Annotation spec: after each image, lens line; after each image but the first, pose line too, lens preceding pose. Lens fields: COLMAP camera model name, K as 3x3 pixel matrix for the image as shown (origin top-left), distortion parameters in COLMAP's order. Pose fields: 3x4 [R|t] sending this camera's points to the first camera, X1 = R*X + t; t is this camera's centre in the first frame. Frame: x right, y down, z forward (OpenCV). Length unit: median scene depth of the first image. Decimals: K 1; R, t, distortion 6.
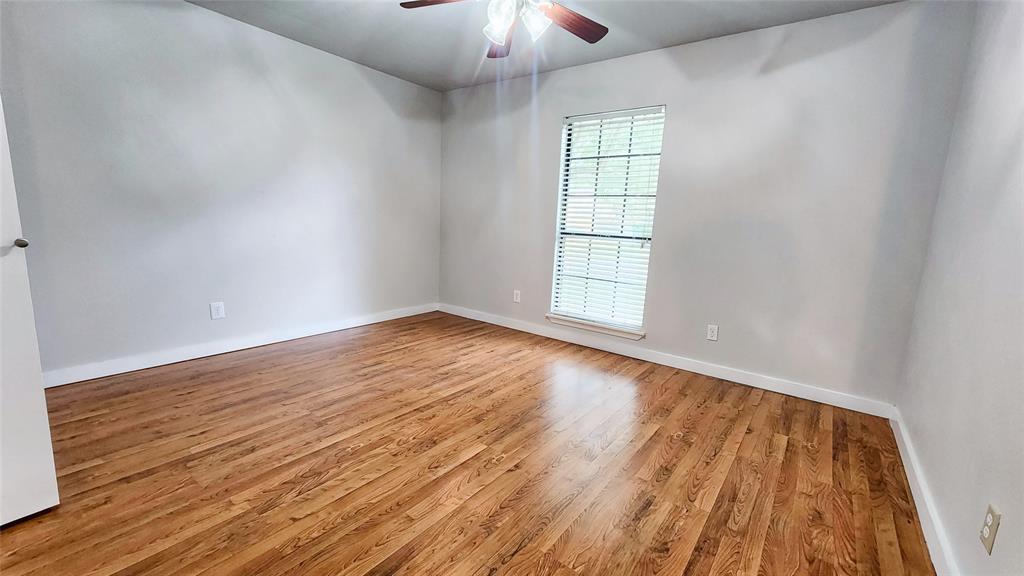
lens RADIAL K [[420.2, 0, 501.5], [0, 420.2, 292.2], [0, 0, 1]] dist [0.004846, -0.001390]
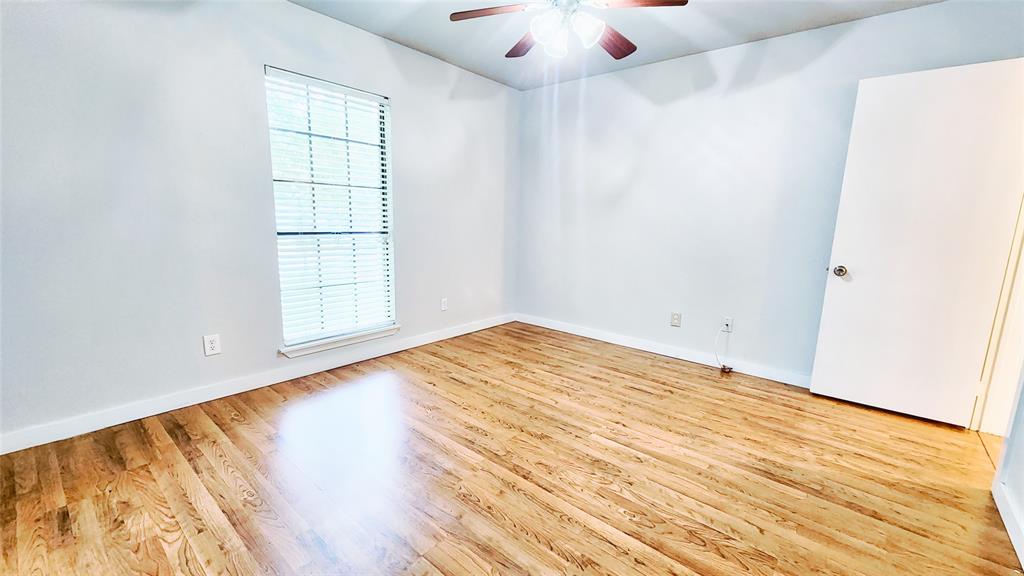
lens RADIAL K [[420.2, 0, 512.5], [0, 420.2, 291.5], [0, 0, 1]] dist [0.004846, -0.001390]
pose [[0.044826, -0.221512, 0.974127, -0.804171], [0.142948, 0.966495, 0.213198, -0.204935], [-0.988715, 0.129693, 0.074989, 0.826826]]
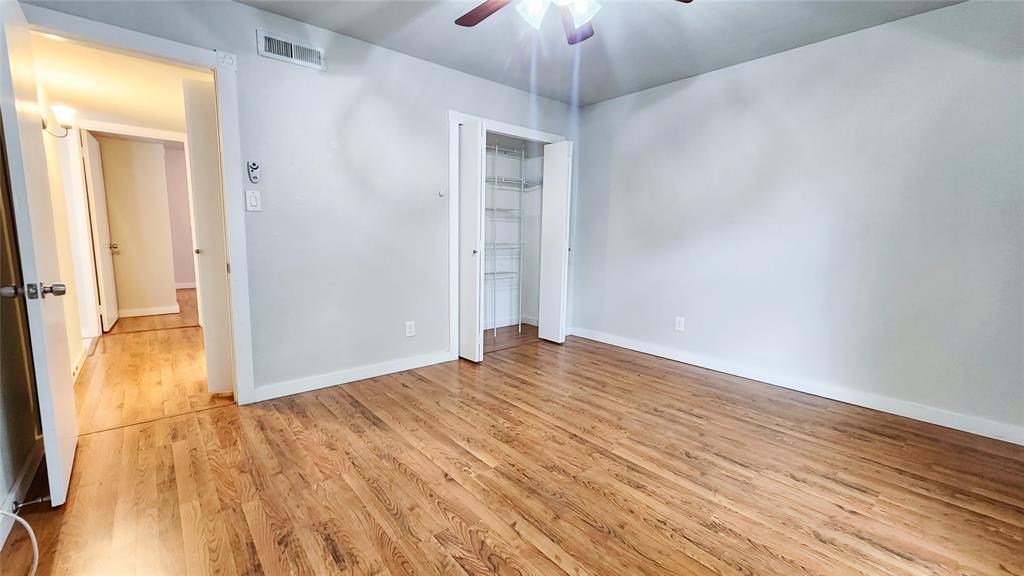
lens RADIAL K [[420.2, 0, 512.9], [0, 420.2, 287.6], [0, 0, 1]] dist [0.004846, -0.001390]
pose [[-0.198388, 0.076868, -0.977105, 0.672577], [-0.189553, 0.975089, 0.115196, -0.123552], [0.961619, 0.208067, -0.178876, 0.868045]]
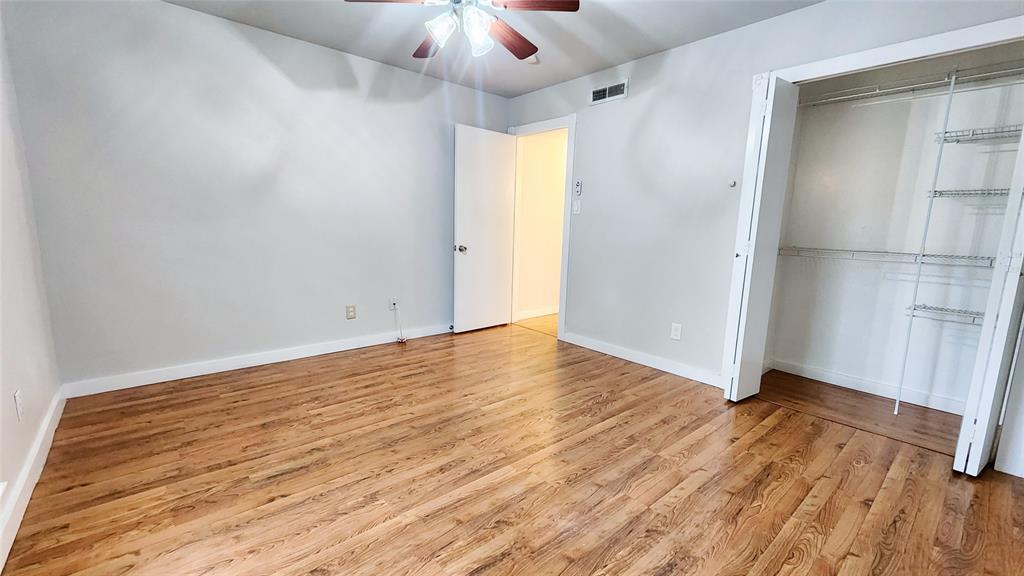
lens RADIAL K [[420.2, 0, 502.9], [0, 420.2, 288.9], [0, 0, 1]] dist [0.004846, -0.001390]
pose [[-0.976601, -0.100929, 0.189906, -0.230359], [-0.035698, 0.946863, 0.319649, -0.282321], [-0.212077, 0.305390, -0.928310, 1.559522]]
